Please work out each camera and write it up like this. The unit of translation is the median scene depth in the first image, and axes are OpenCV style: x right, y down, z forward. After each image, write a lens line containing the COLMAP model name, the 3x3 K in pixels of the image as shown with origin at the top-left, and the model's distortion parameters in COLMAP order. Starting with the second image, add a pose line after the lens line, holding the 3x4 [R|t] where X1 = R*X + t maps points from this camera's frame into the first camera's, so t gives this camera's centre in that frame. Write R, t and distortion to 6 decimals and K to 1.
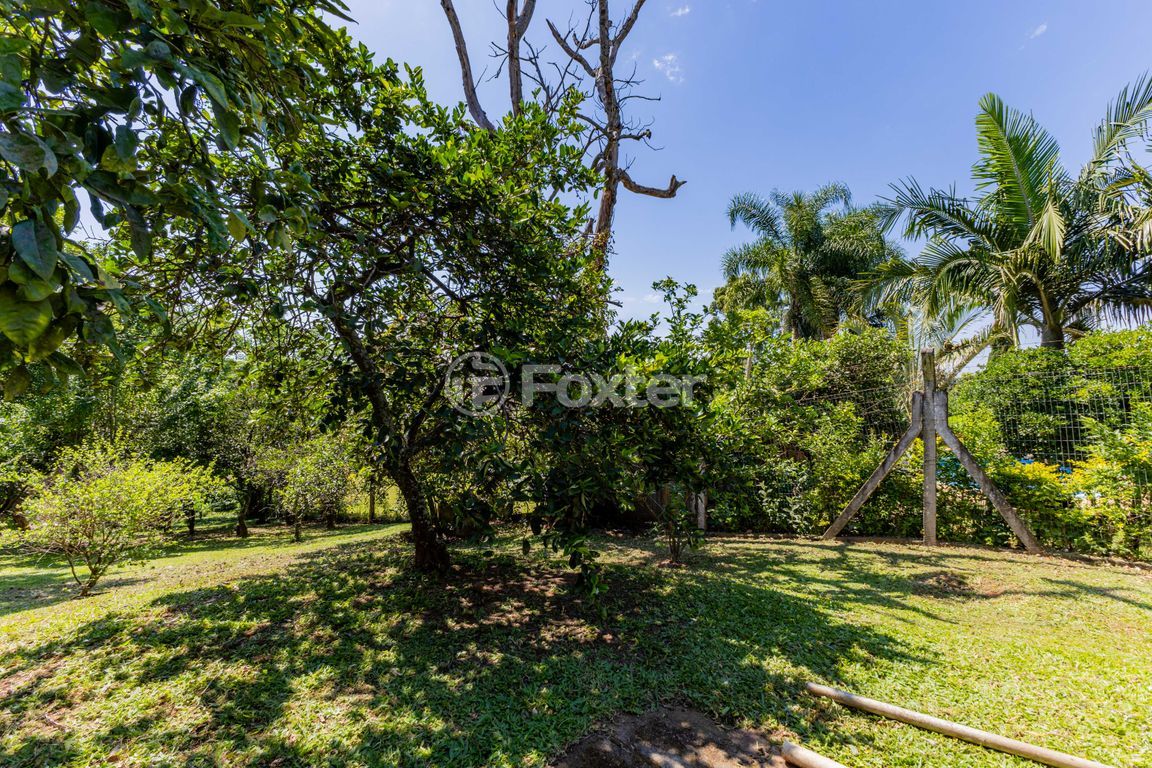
lens RADIAL K [[481.9, 0, 570.3], [0, 481.9, 385.5], [0, 0, 1]] dist [-0.001281, -0.000899]
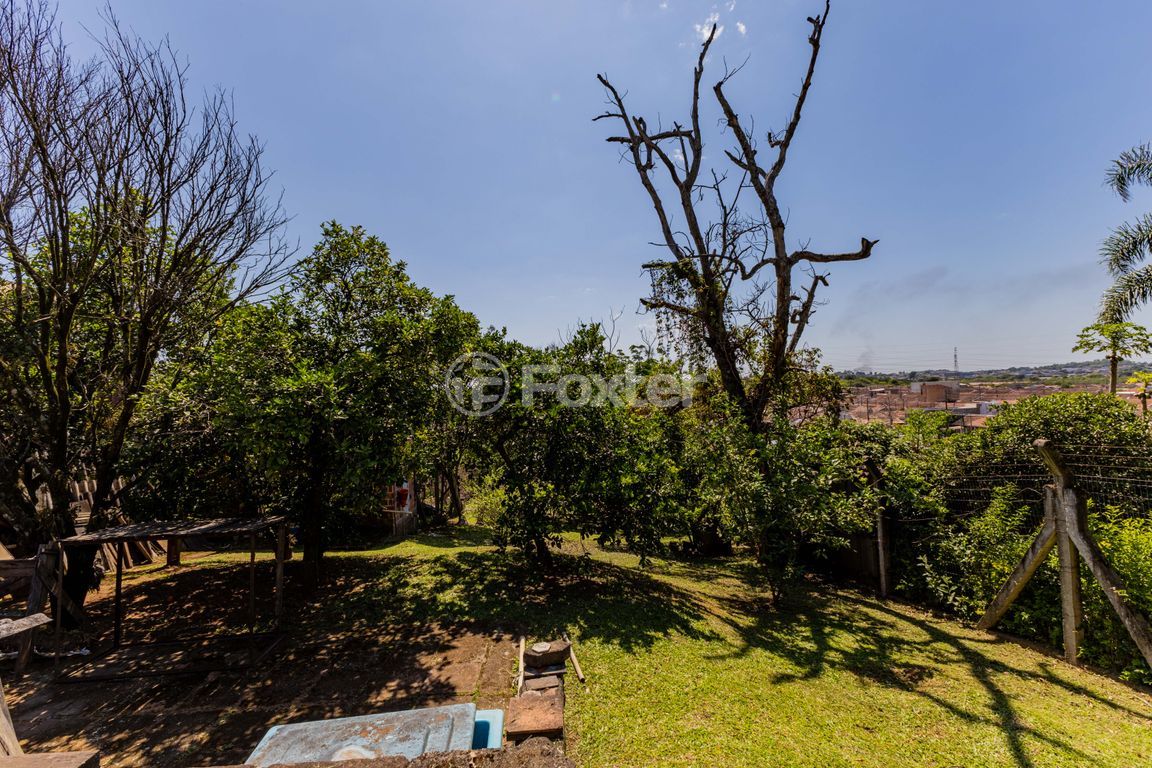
lens RADIAL K [[481.9, 0, 579.2], [0, 481.9, 387.2], [0, 0, 1]] dist [-0.001281, -0.000899]
pose [[0.719327, -0.044101, -0.693271, 0.529549], [0.044378, 0.998862, -0.017495, -0.143233], [0.693253, -0.018181, 0.720465, -0.179671]]
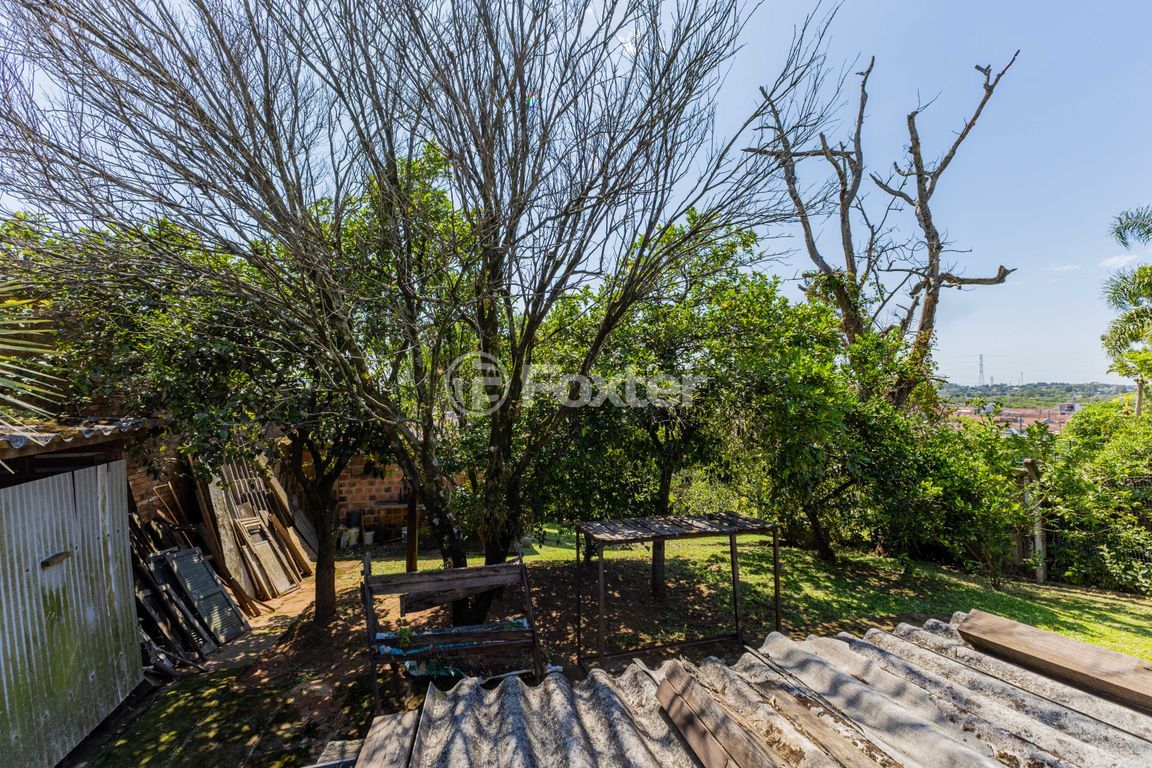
lens RADIAL K [[481.9, 0, 573.1], [0, 481.9, 385.7], [0, 0, 1]] dist [-0.001281, -0.000899]
pose [[0.830149, -0.024293, -0.557013, -0.002880], [0.012975, 0.999621, -0.024259, -0.148706], [0.557391, 0.012912, 0.830150, -0.585407]]
